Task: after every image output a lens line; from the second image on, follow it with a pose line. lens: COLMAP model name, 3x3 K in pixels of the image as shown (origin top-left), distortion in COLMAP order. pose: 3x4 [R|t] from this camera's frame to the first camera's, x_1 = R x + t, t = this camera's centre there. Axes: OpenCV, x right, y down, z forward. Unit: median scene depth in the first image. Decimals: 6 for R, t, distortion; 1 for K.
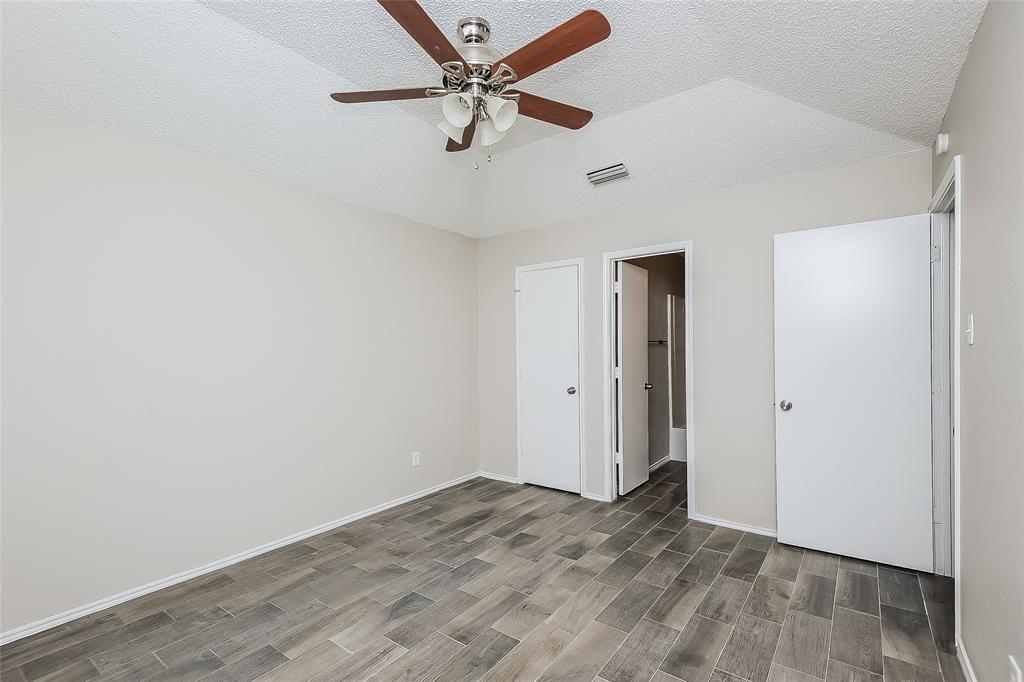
lens RADIAL K [[447.6, 0, 512.0], [0, 447.6, 341.0], [0, 0, 1]] dist [0.001223, 0.000101]
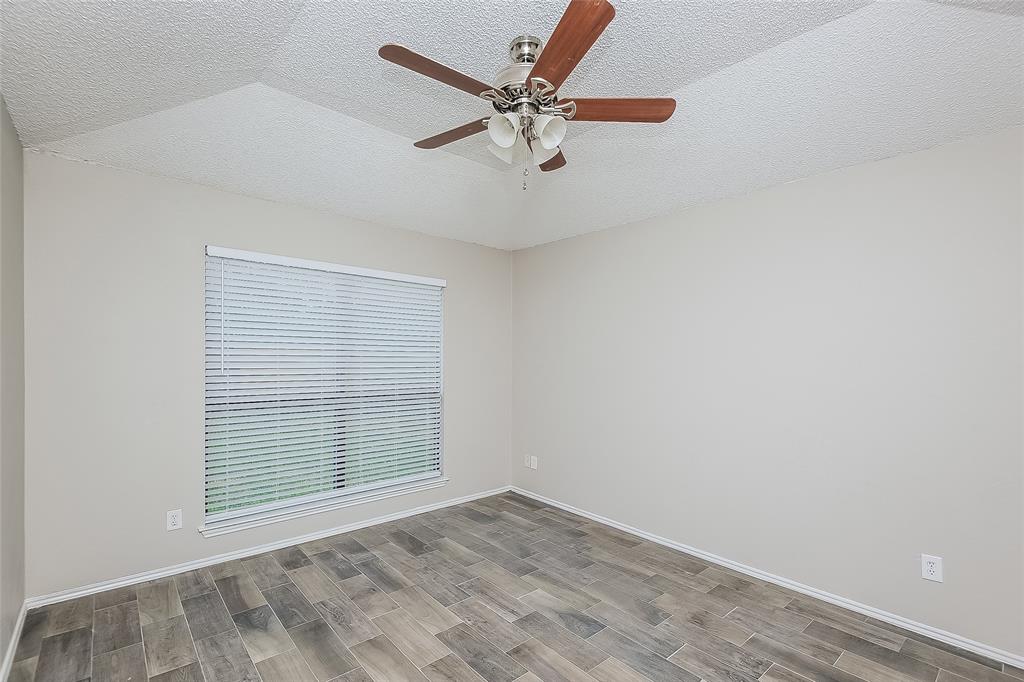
lens RADIAL K [[465.4, 0, 512.0], [0, 465.4, 341.0], [0, 0, 1]] dist [-0.001337, -0.000584]
pose [[-0.197530, -0.017183, -0.980146, 0.789602], [0.004511, 0.999820, -0.018438, -0.024919], [0.980287, -0.008064, -0.197416, 1.000467]]
